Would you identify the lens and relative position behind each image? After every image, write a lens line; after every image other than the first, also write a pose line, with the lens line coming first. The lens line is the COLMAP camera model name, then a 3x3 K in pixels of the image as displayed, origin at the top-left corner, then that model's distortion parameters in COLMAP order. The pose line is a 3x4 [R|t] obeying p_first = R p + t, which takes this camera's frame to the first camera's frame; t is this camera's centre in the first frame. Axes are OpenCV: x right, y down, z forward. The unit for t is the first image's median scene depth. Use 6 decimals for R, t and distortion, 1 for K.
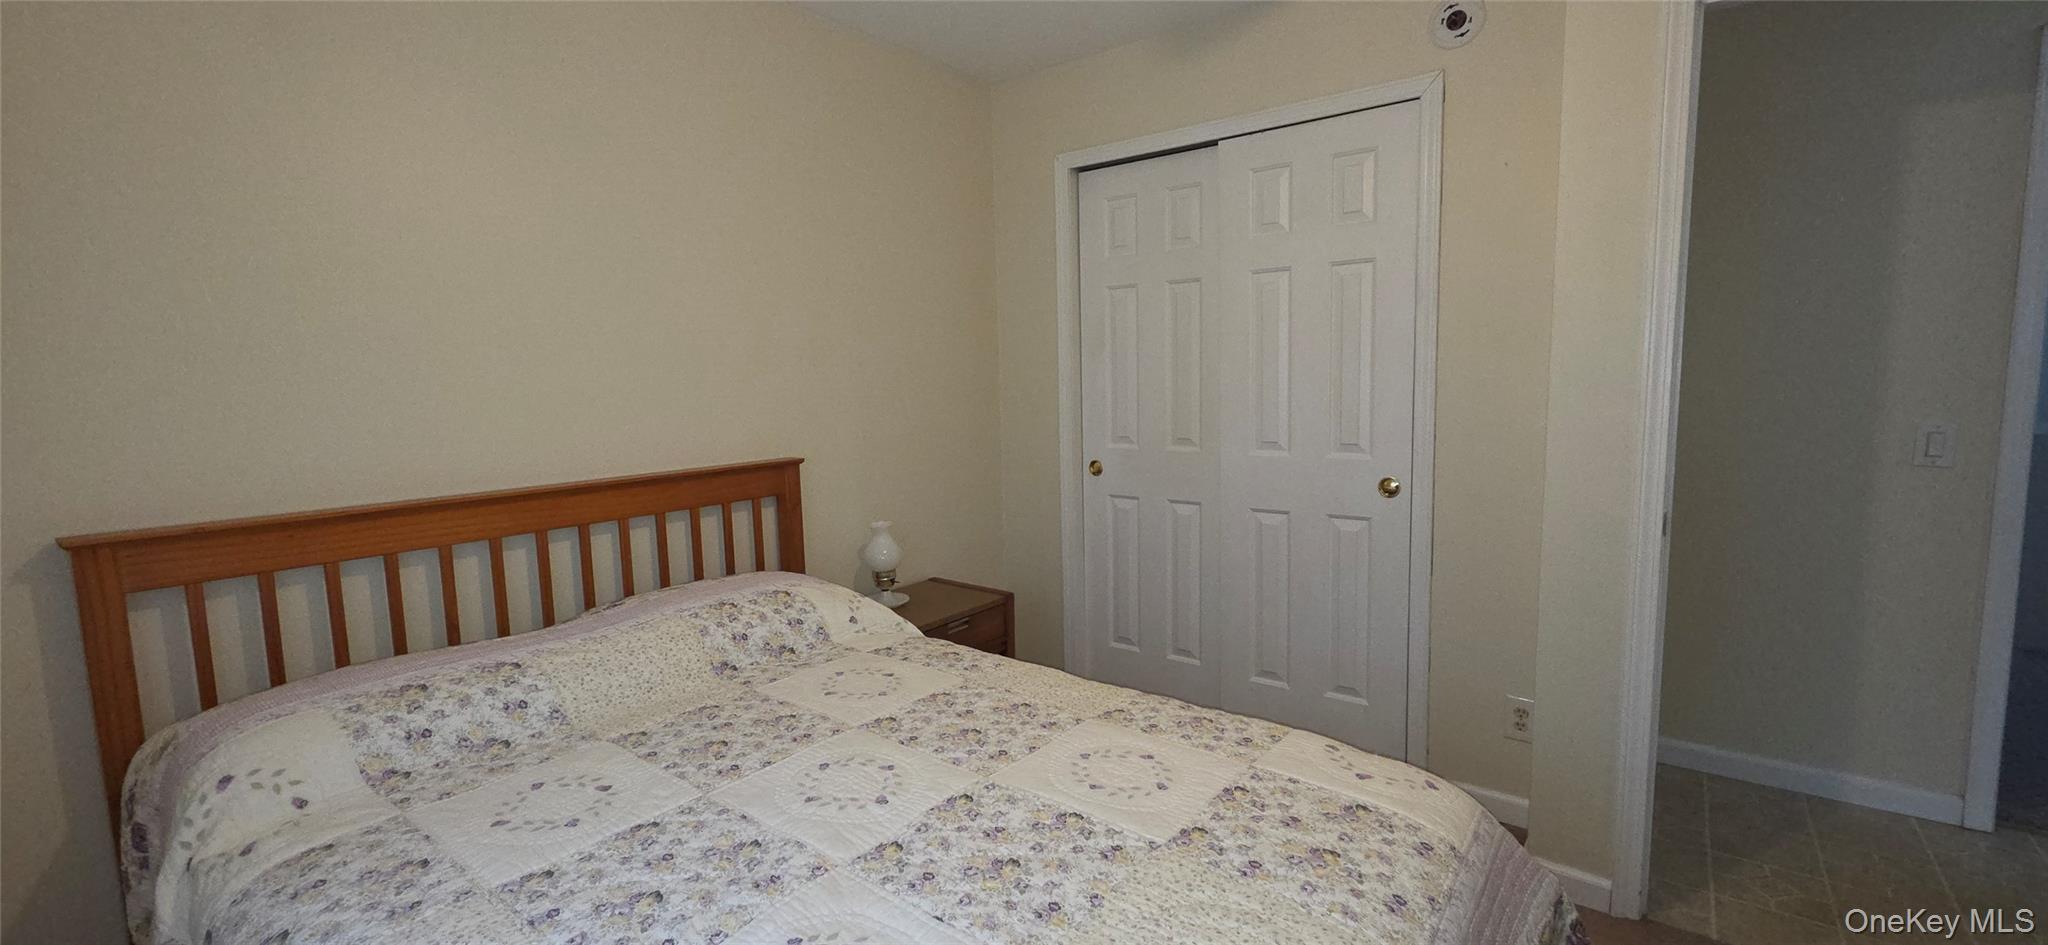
lens RADIAL K [[839.6, 0, 1021.7], [0, 839.6, 476.9], [0, 0, 1]] dist [0.003941, -0.001168]
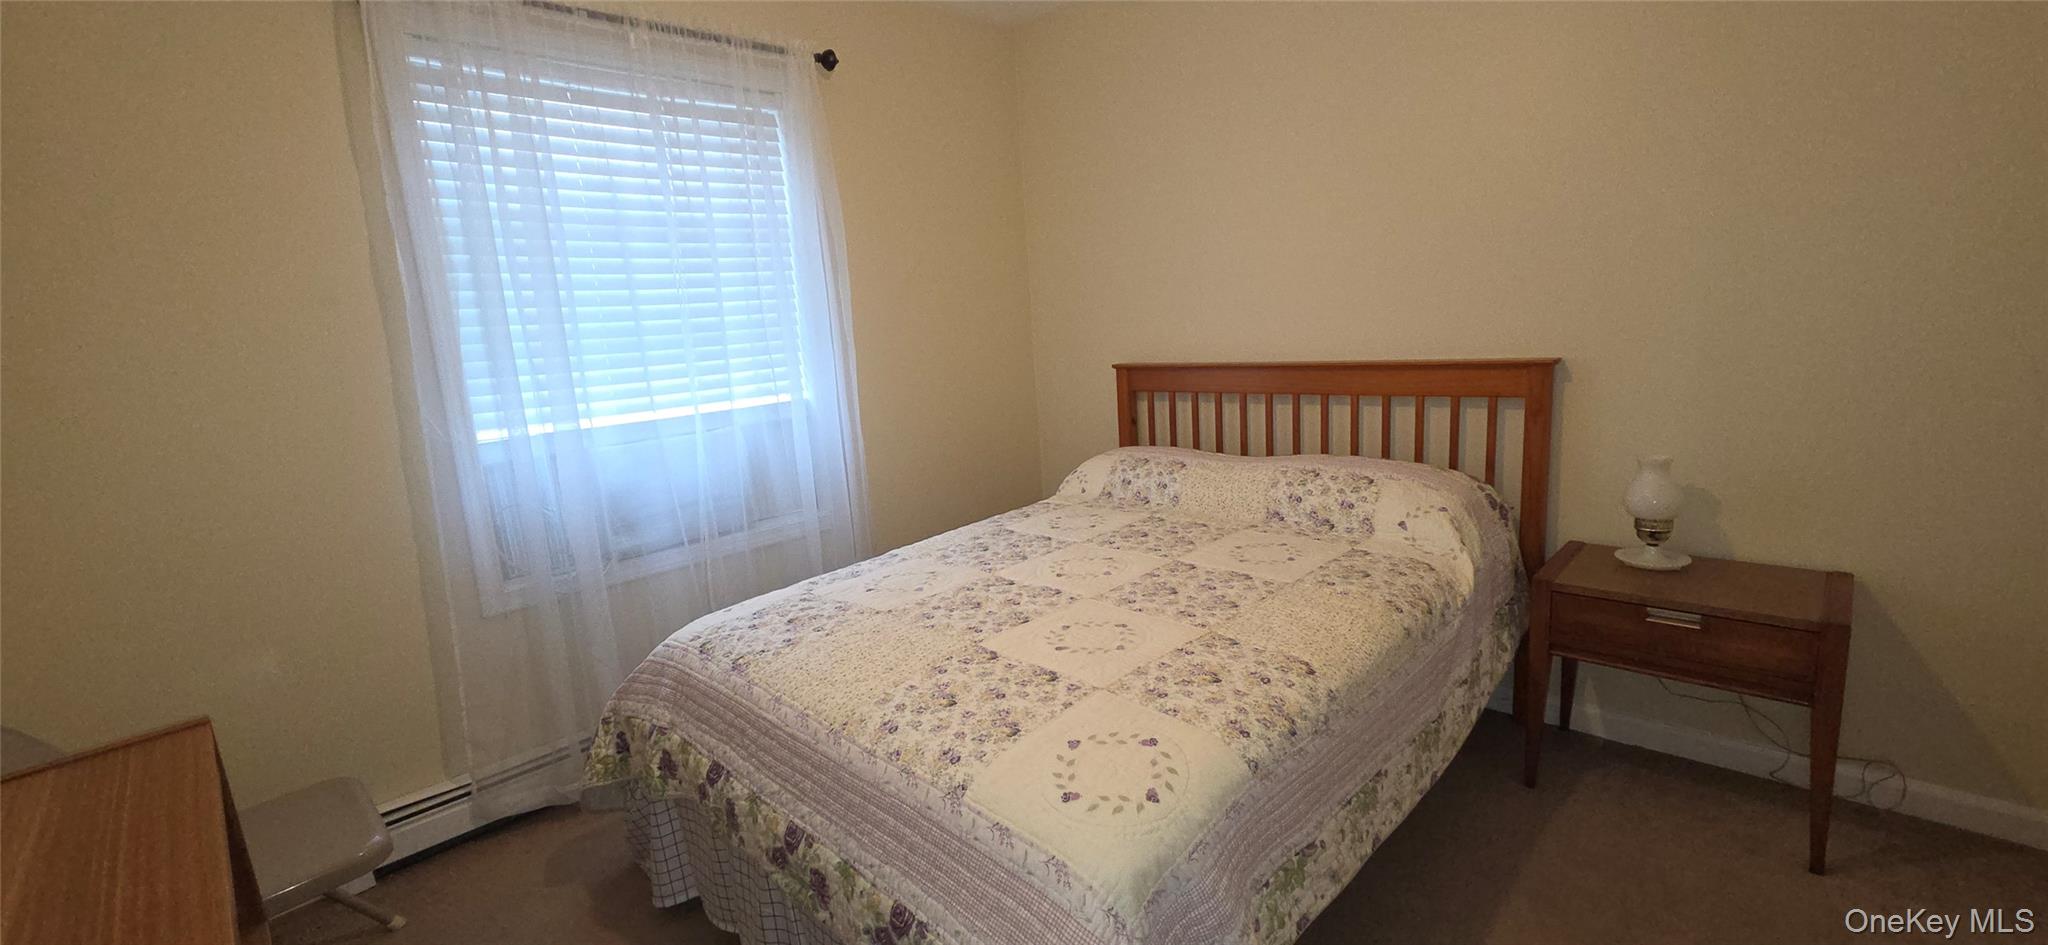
lens RADIAL K [[839.6, 0, 1031.9], [0, 839.6, 468.3], [0, 0, 1]] dist [0.003941, -0.001168]
pose [[-0.101103, 0.210821, -0.972282, 1.053443], [-0.052406, 0.974804, 0.216817, -0.116199], [0.993495, 0.072874, -0.087507, 0.855863]]
